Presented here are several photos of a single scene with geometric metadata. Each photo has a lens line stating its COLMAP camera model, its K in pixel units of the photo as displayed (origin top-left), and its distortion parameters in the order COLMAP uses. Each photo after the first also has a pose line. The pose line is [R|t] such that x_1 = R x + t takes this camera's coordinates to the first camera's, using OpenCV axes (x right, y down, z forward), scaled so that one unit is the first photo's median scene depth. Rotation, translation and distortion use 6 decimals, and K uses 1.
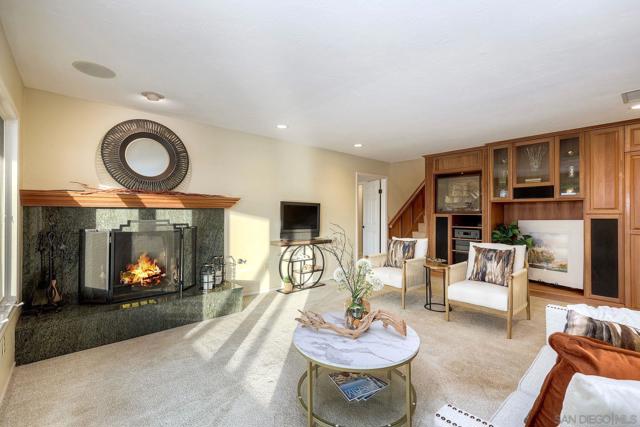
lens RADIAL K [[287.9, 0, 321.1], [0, 287.9, 210.2], [0, 0, 1]] dist [0.003683, 0.000152]
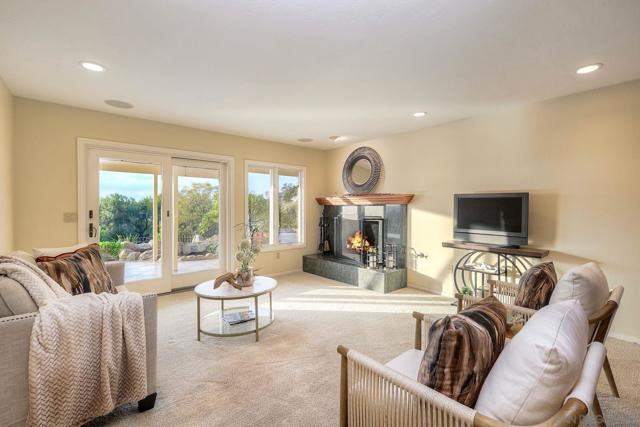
lens RADIAL K [[287.9, 0, 321.1], [0, 287.9, 210.2], [0, 0, 1]] dist [0.003683, 0.000152]
pose [[-0.019702, 0.006889, -0.999782, 0.773726], [0.012888, 0.999895, 0.006635, 0.005167], [0.999723, -0.012754, -0.019789, 0.680645]]
